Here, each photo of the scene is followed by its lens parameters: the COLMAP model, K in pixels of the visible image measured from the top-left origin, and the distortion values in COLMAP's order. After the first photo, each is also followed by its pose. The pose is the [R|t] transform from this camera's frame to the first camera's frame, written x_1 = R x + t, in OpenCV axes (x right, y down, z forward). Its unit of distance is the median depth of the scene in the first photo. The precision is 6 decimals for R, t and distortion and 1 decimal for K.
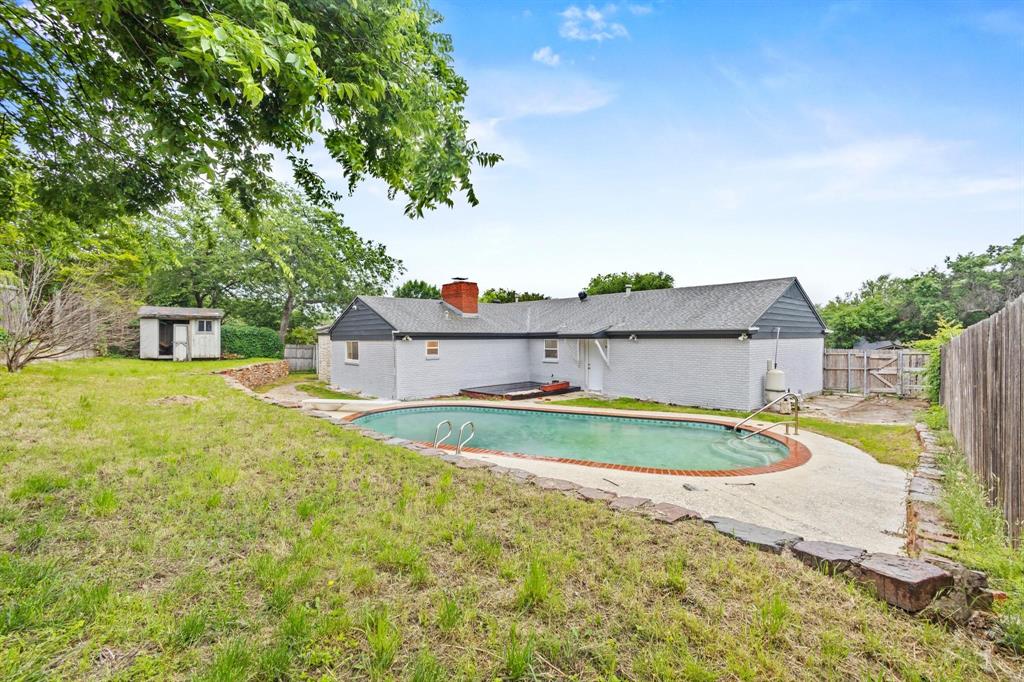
lens RADIAL K [[438.4, 0, 513.8], [0, 438.4, 339.1], [0, 0, 1]] dist [-0.005526, 0.001743]
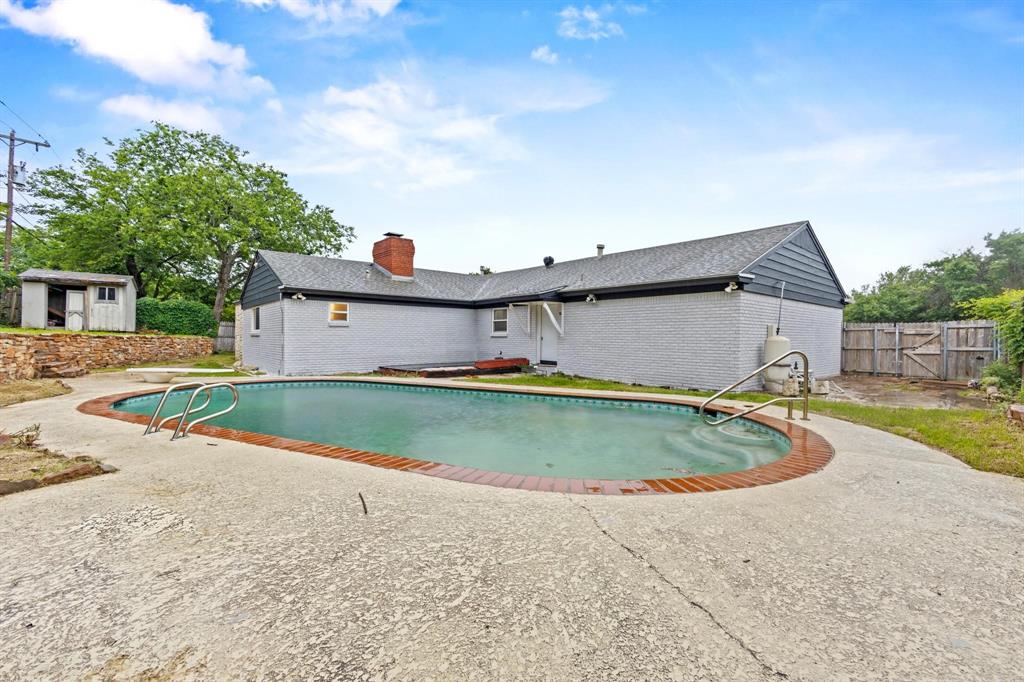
lens RADIAL K [[438.4, 0, 510.2], [0, 438.4, 341.3], [0, 0, 1]] dist [-0.005526, 0.001743]
pose [[0.999643, 0.012037, -0.023840, 0.134139], [-0.011813, 0.999885, 0.009520, 0.058146], [0.023952, -0.009235, 0.999670, 0.206271]]
